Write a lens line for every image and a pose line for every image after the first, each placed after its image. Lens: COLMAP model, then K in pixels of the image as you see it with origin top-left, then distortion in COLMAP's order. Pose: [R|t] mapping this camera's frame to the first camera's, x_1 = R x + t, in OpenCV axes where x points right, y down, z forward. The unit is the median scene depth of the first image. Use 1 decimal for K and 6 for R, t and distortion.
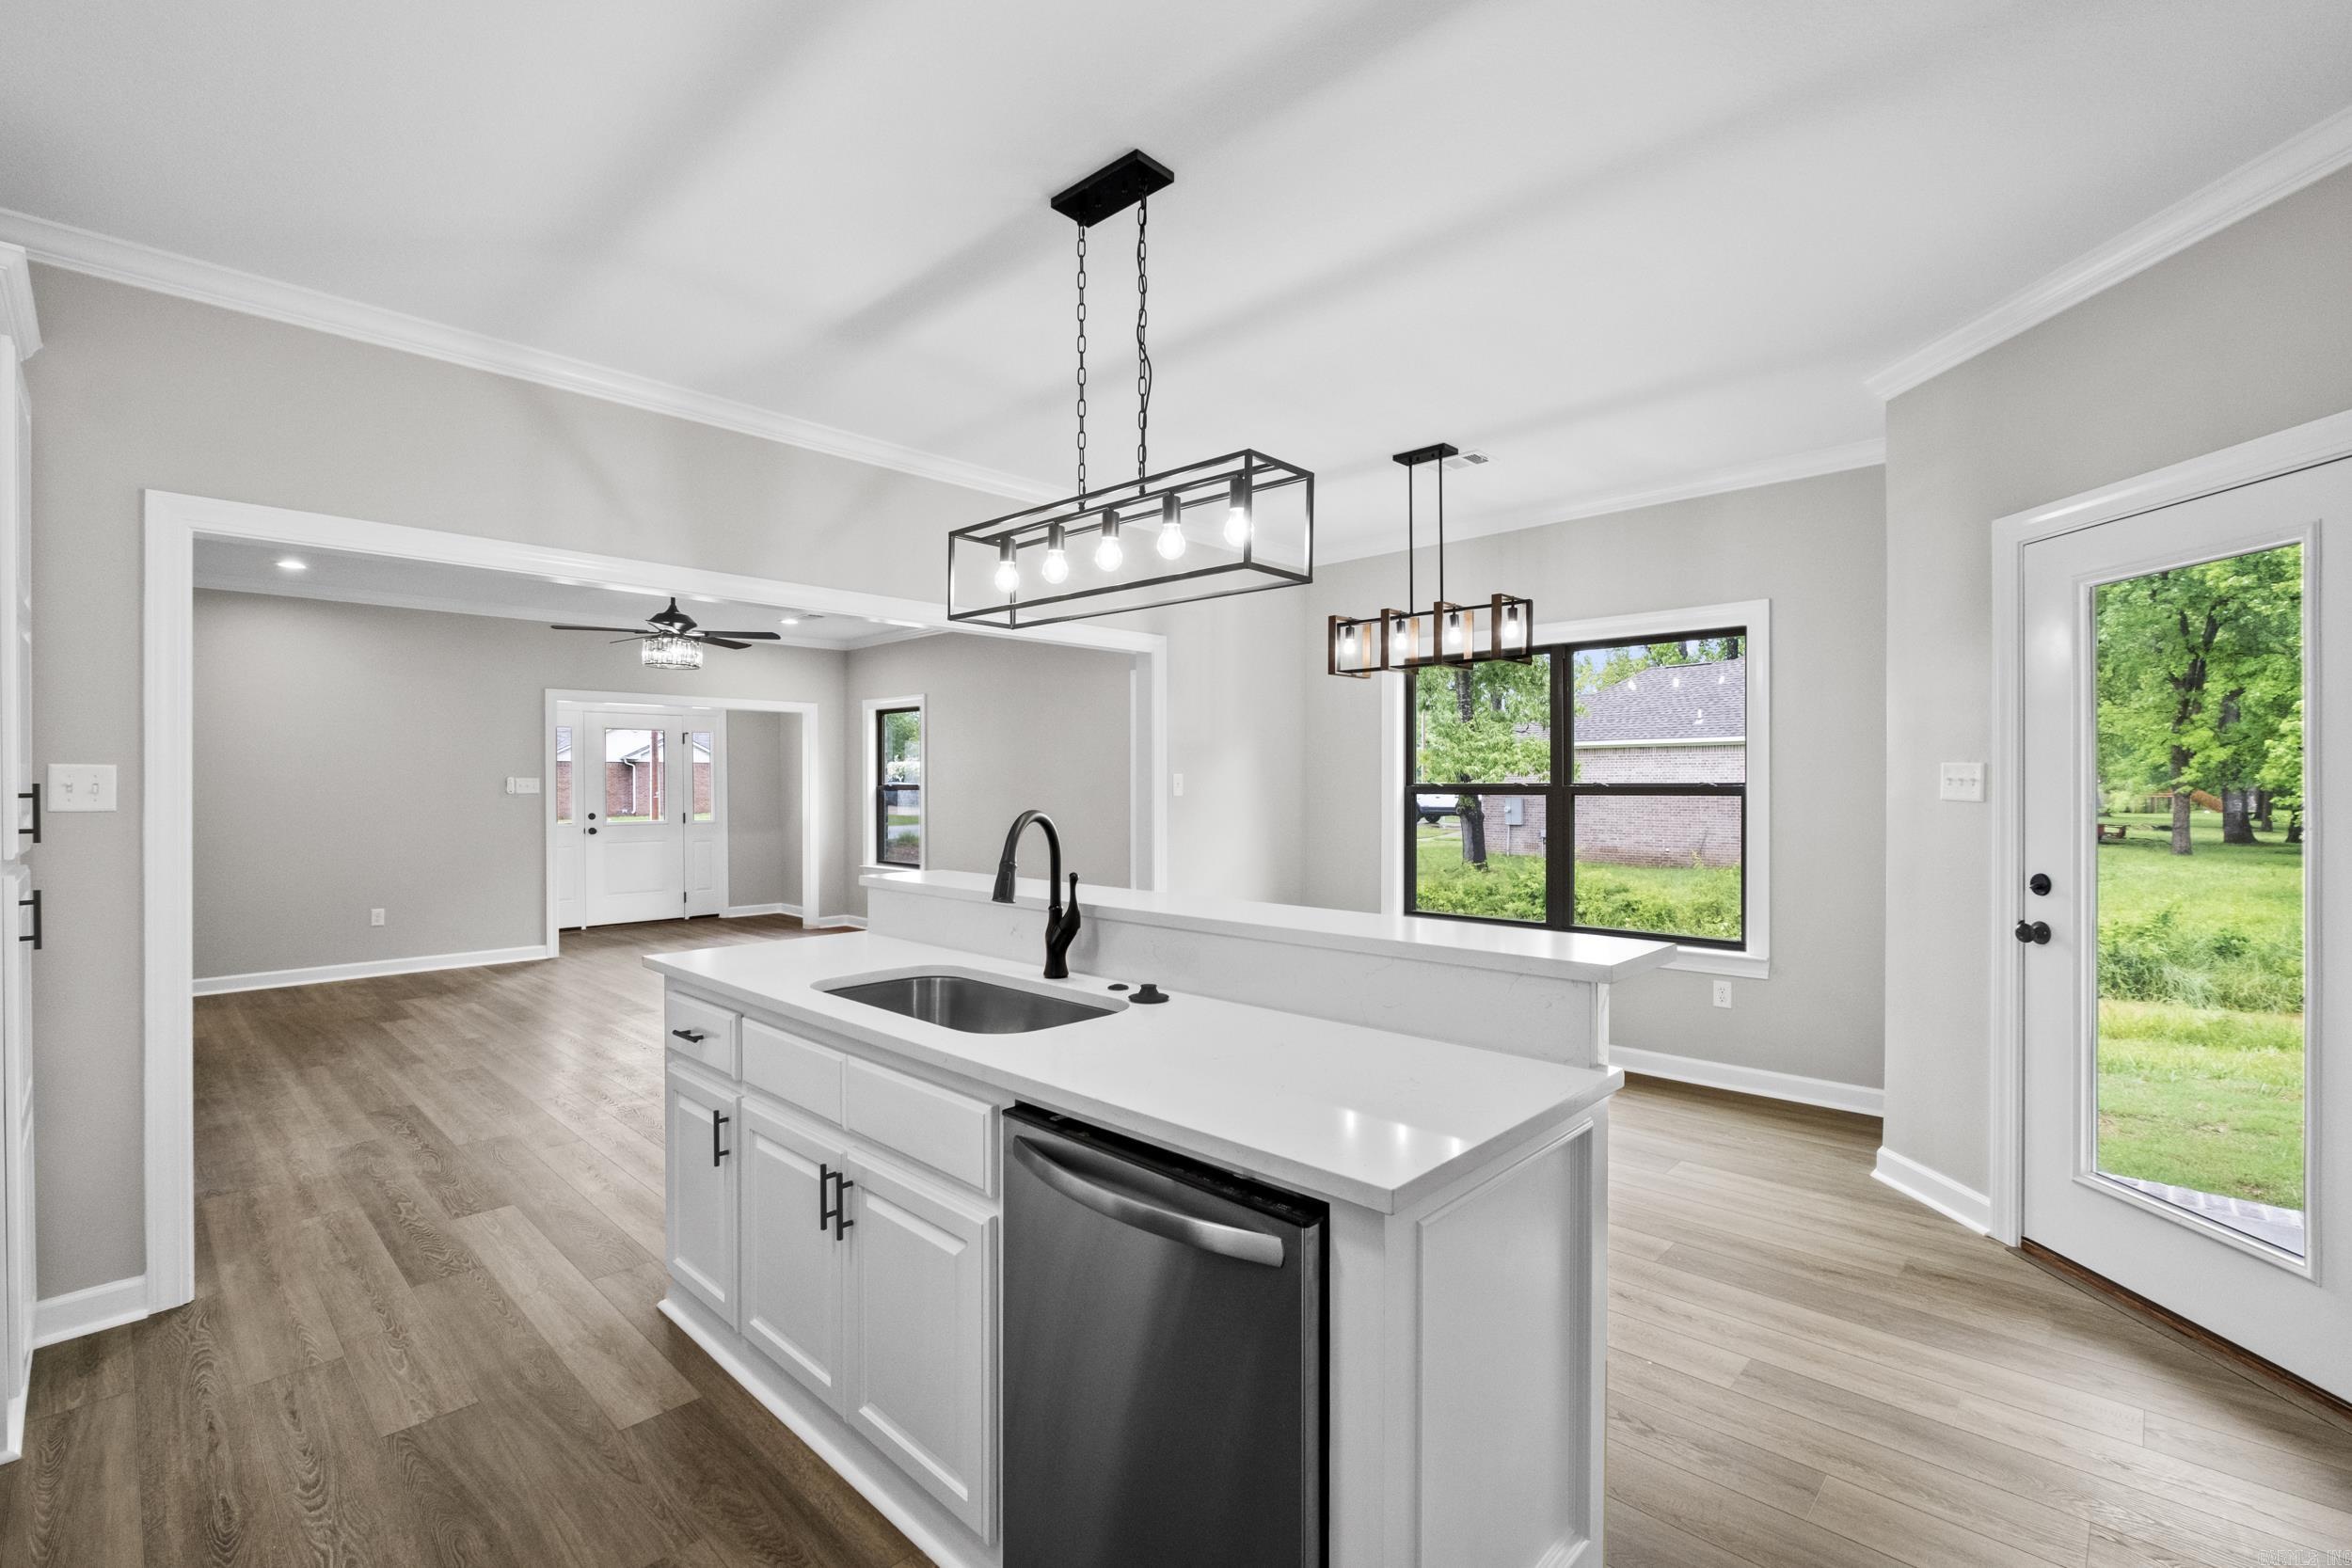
lens RADIAL K [[1033.5, 0, 1150.6], [0, 1033.5, 788.4], [0, 0, 1]] dist [-0.004669, 0.000203]
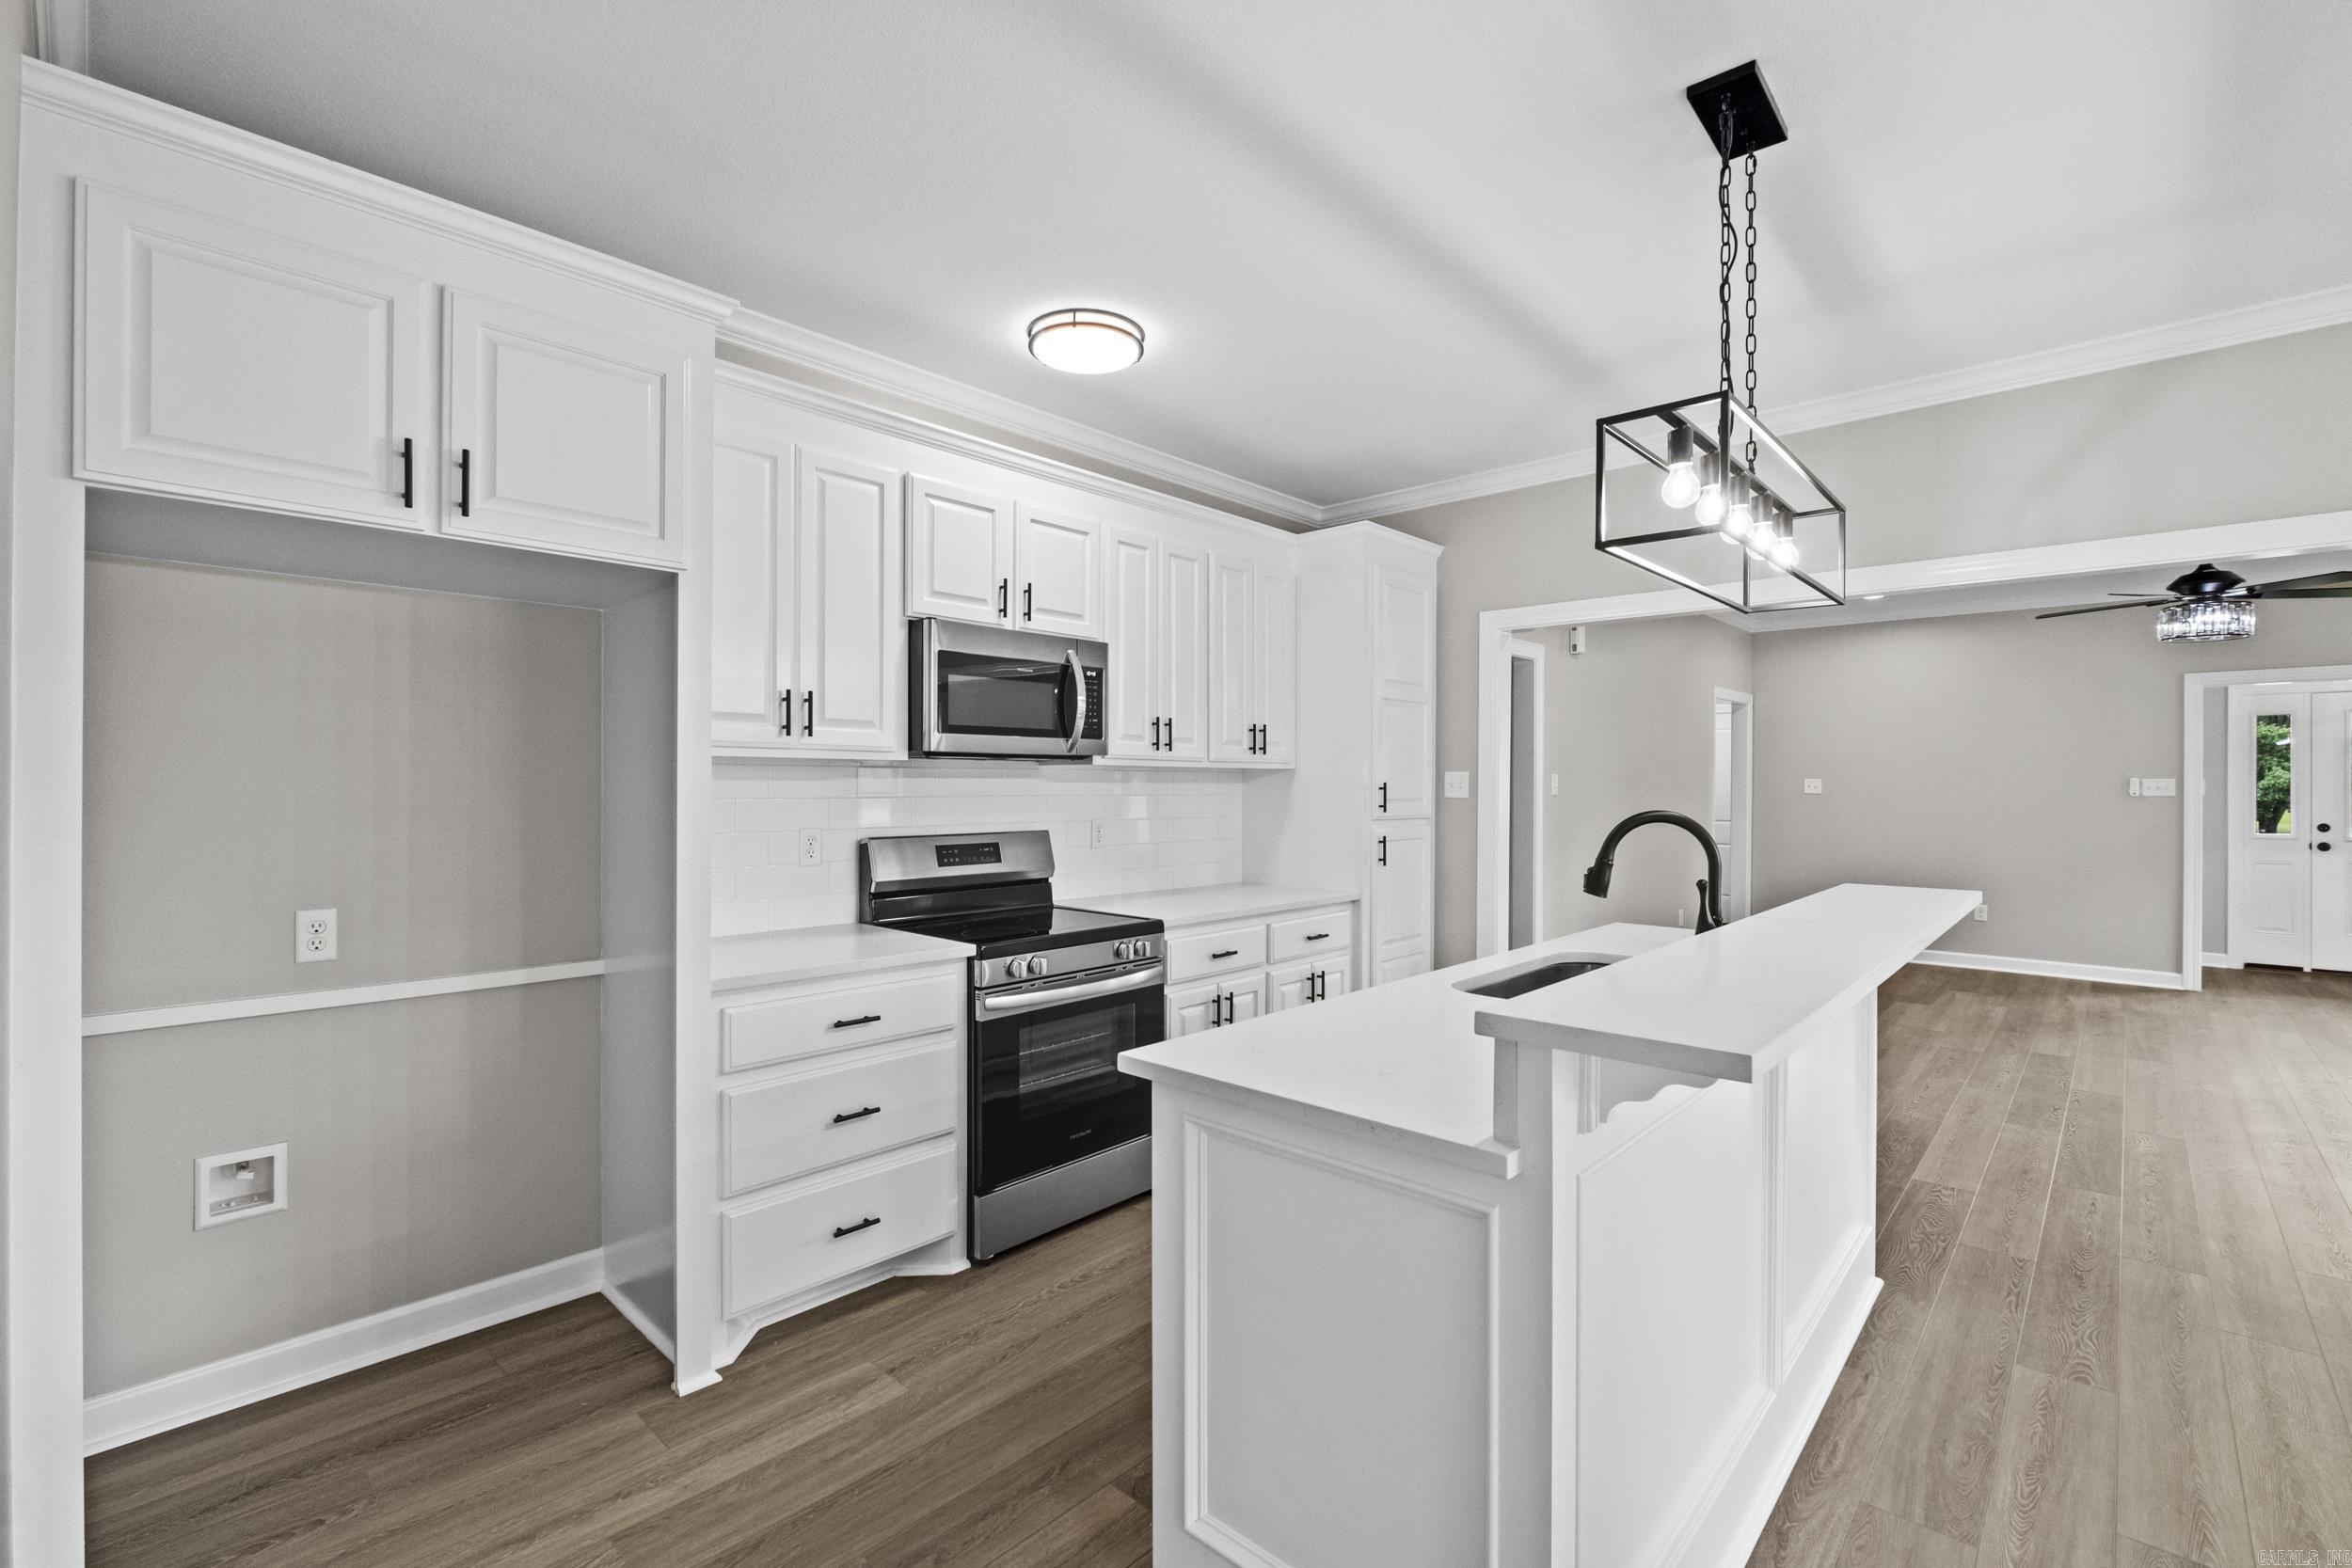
lens RADIAL K [[1018.0, 0, 1165.5], [0, 1018.0, 782.4], [0, 0, 1]] dist [-0.009363, 0.000407]
pose [[0.015871, 0.000774, -0.999874, 0.370507], [-0.007909, 0.999969, 0.000649, -0.001102], [0.999843, 0.007898, 0.015876, 0.225675]]
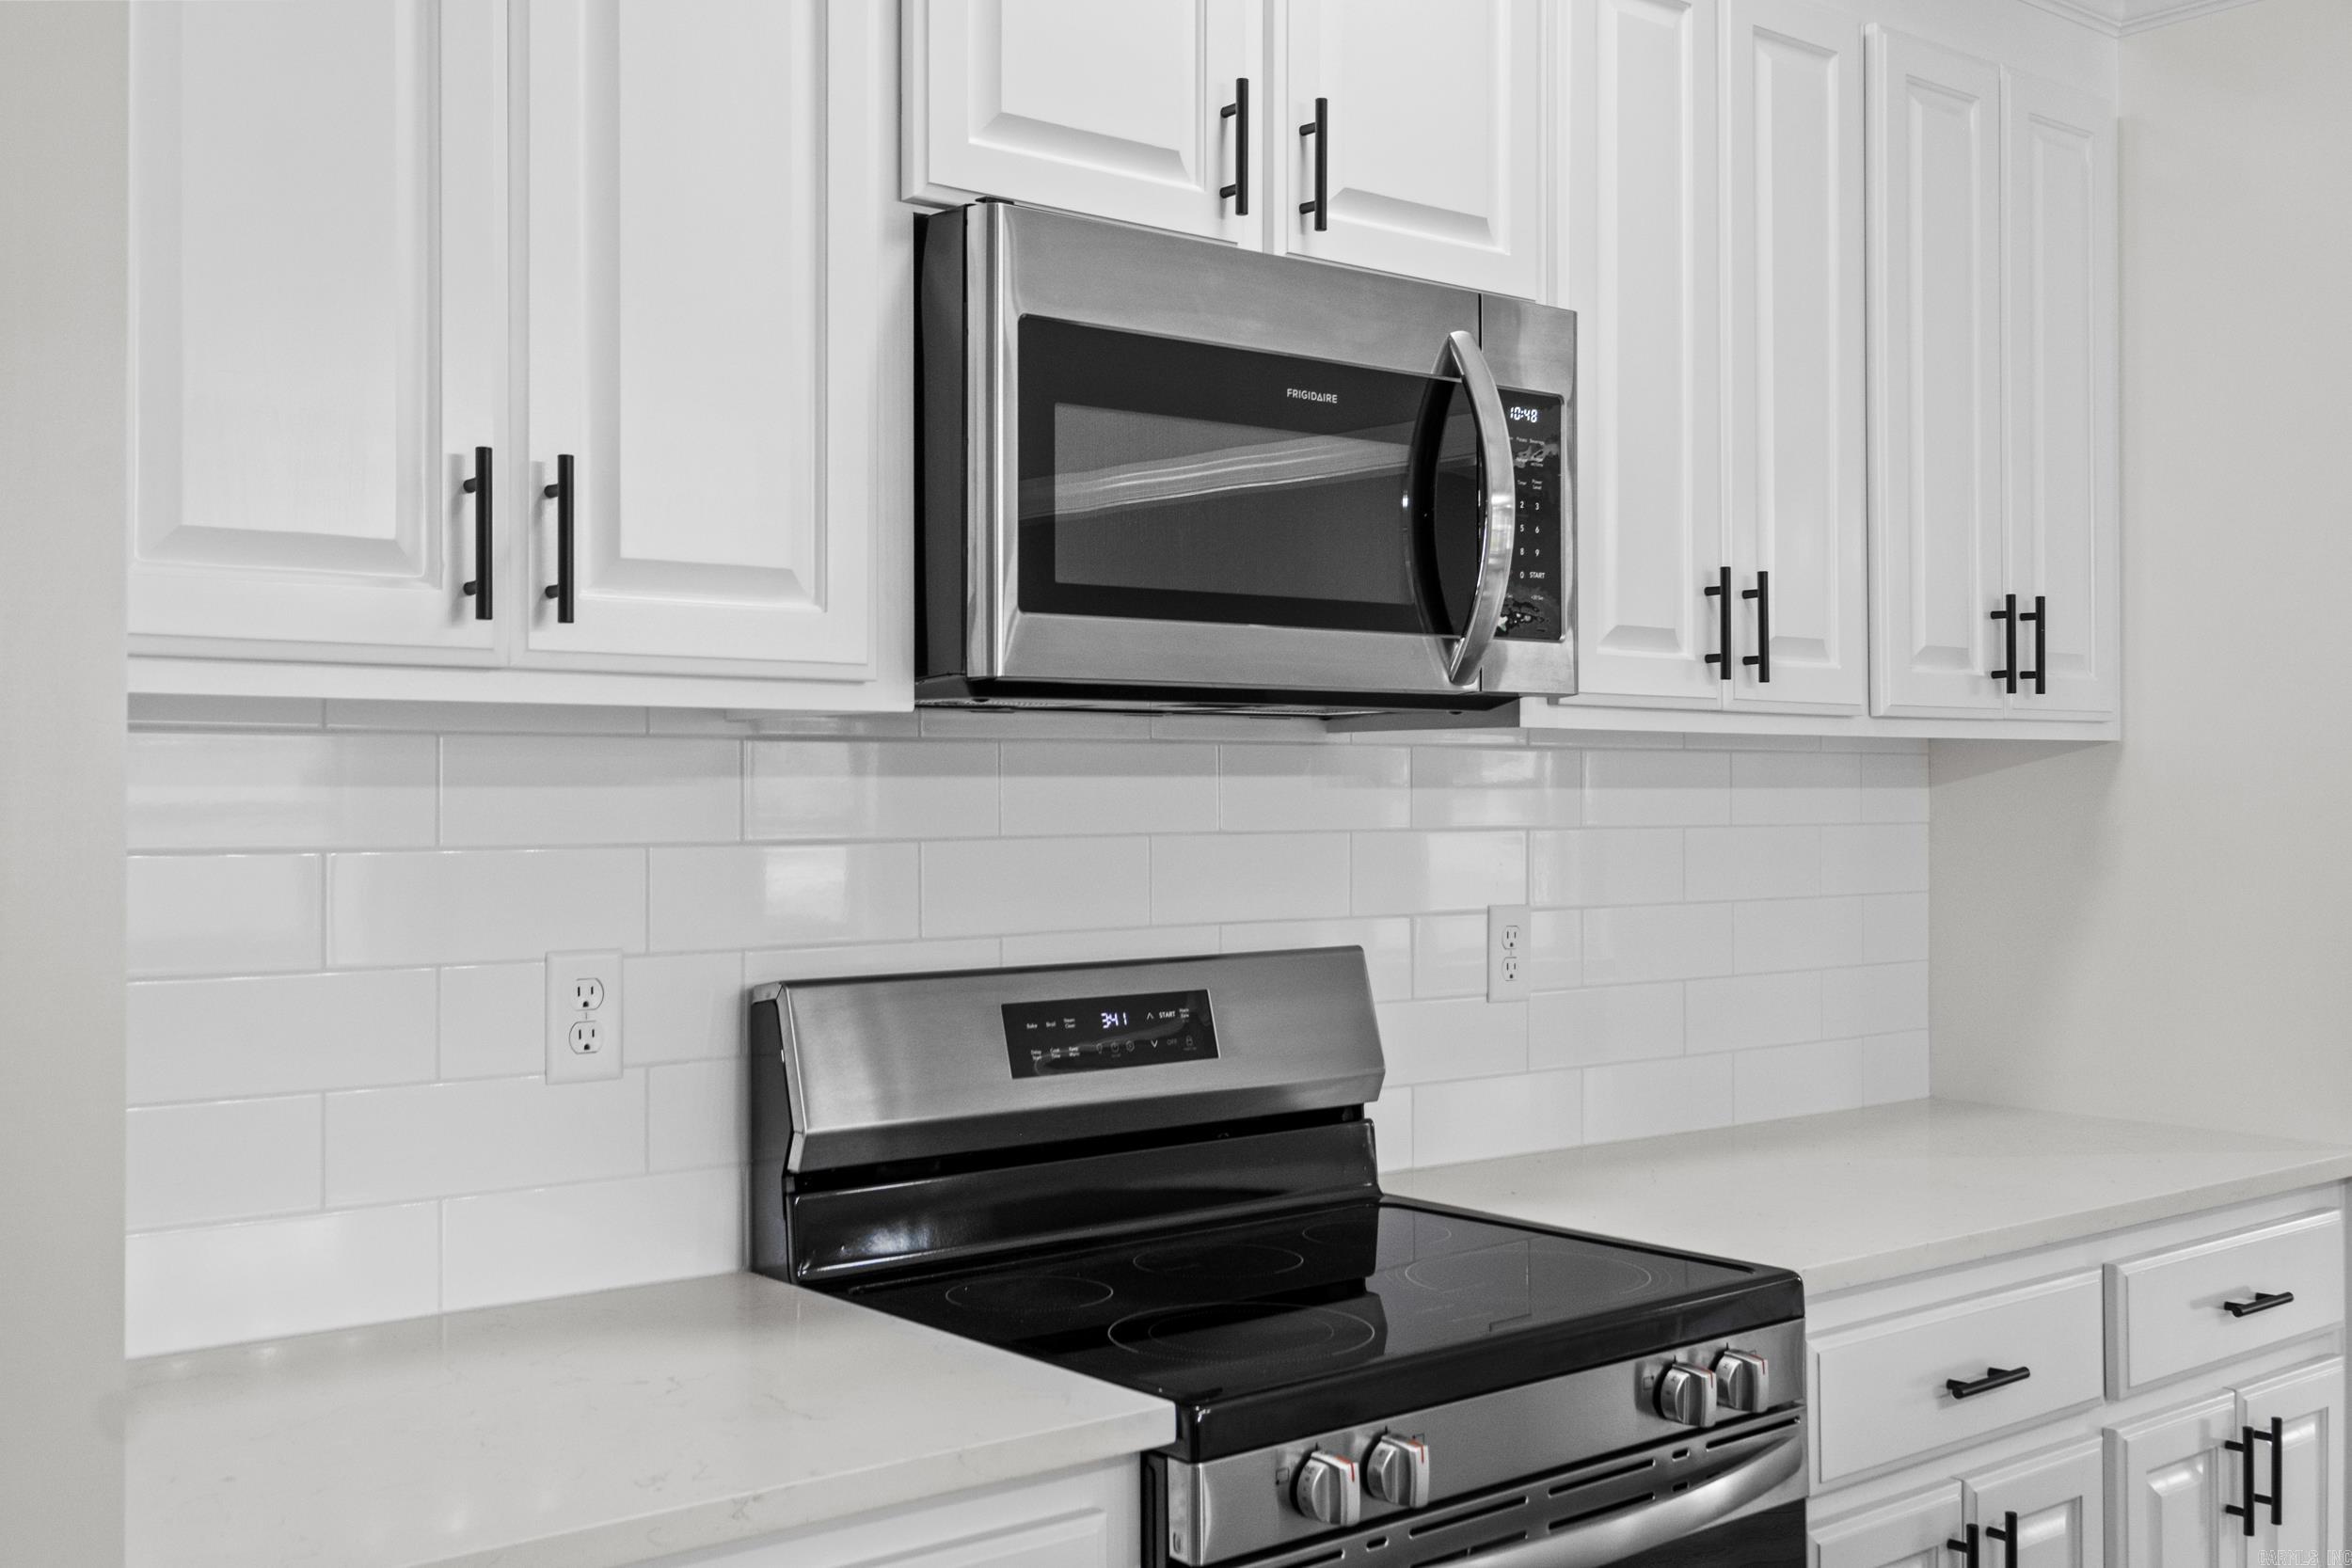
lens RADIAL K [[2385.8, 0, 1176.0], [0, 2385.8, 784.0], [0, 0, 1]] dist [-0.102755, 0.008428]
pose [[-0.111113, -0.000496, -0.993808, 0.155934], [-0.002980, 0.999996, -0.000166, -0.000771], [0.993803, 0.002943, -0.111114, 0.170623]]
